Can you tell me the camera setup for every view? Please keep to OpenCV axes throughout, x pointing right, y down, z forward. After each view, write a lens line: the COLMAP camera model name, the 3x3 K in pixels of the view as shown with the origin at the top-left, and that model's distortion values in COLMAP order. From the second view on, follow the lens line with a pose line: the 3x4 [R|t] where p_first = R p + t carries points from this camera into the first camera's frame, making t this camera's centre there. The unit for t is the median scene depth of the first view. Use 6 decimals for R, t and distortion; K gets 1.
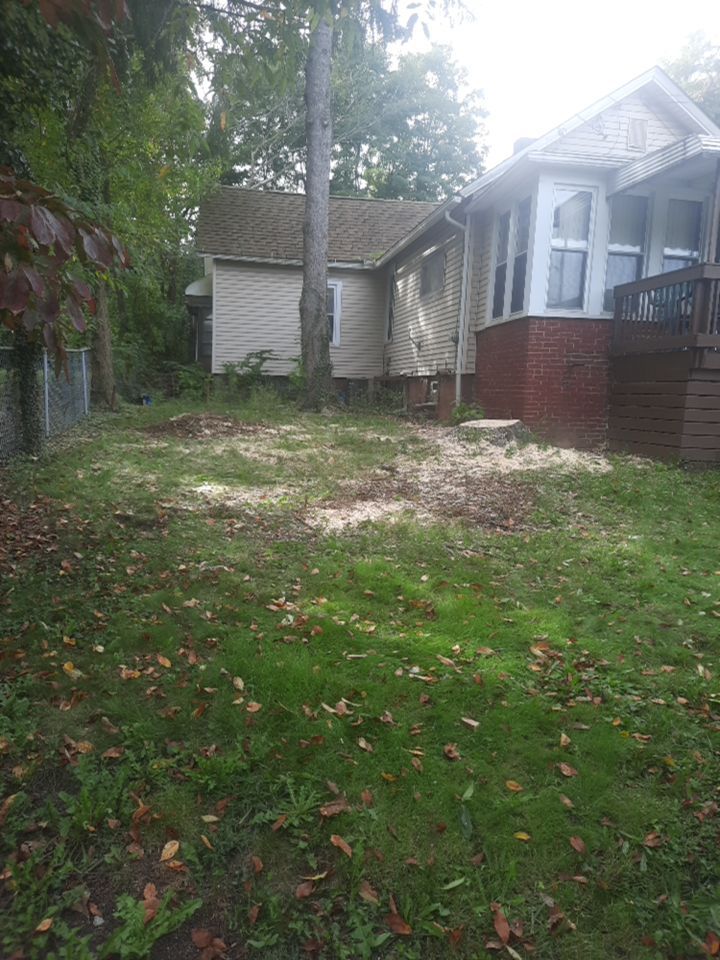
lens RADIAL K [[701.9, 0, 355.5], [0, 701.9, 477.0], [0, 0, 1]] dist [0.036301, -0.029870]
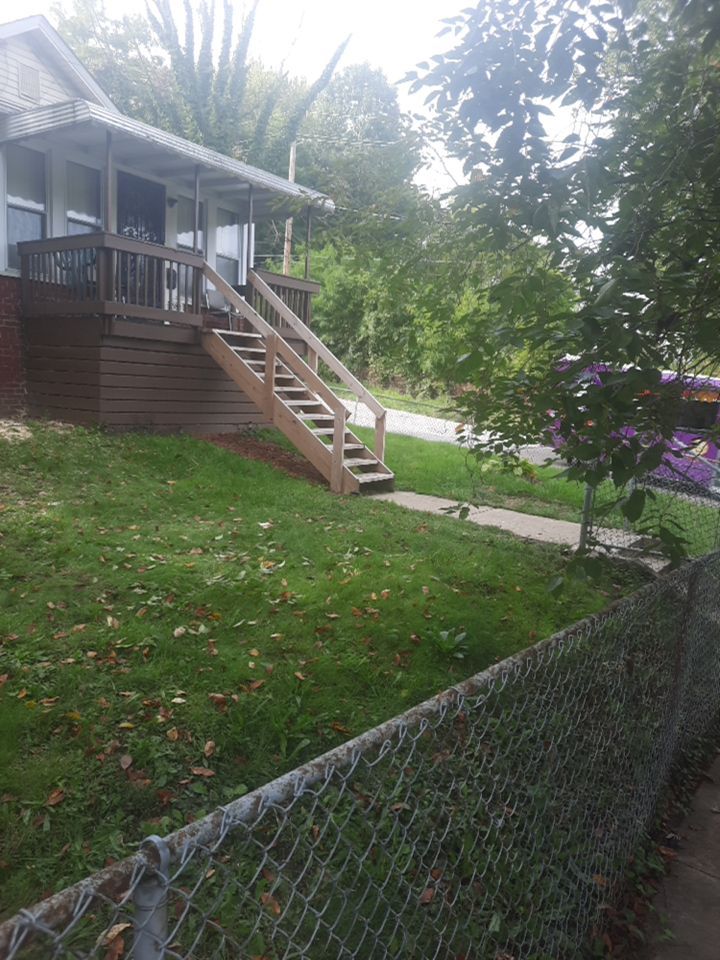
lens RADIAL K [[701.9, 0, 361.1], [0, 701.9, 479.8], [0, 0, 1]] dist [0.036301, -0.029870]
pose [[0.721900, -0.091124, 0.685971, 0.021718], [0.055185, 0.995716, 0.074195, 0.001733], [-0.689793, -0.015706, 0.723836, -0.009021]]
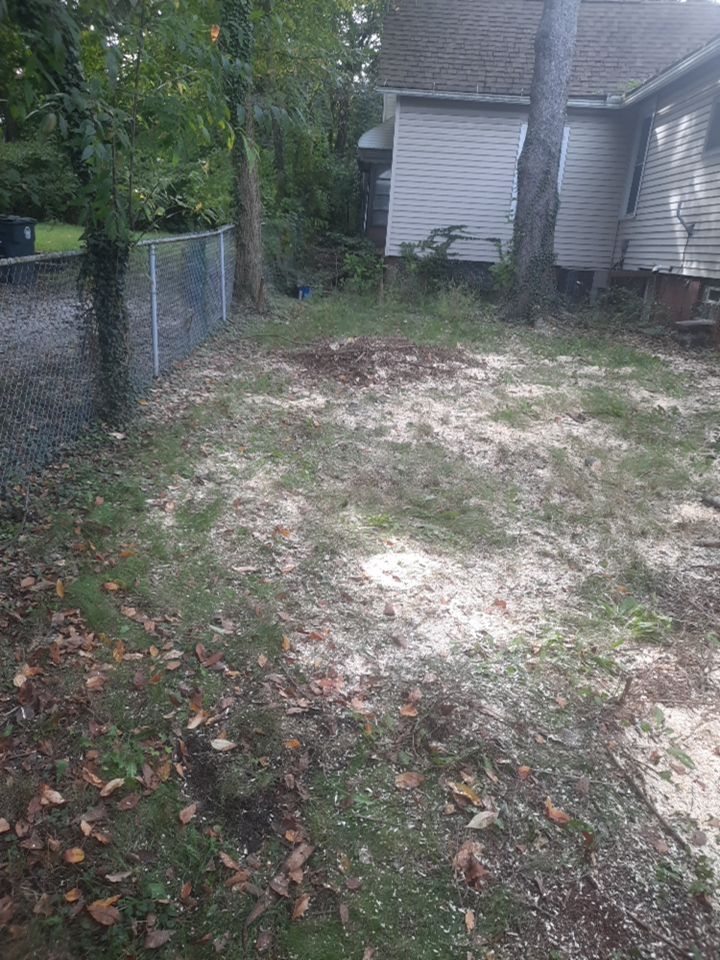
lens RADIAL K [[701.9, 0, 356.4], [0, 701.9, 478.3], [0, 0, 1]] dist [0.036301, -0.029870]
pose [[0.974537, 0.098162, -0.201597, -0.109440], [-0.058320, 0.979103, 0.194823, -0.115482], [0.216508, -0.178105, 0.959897, 0.406611]]
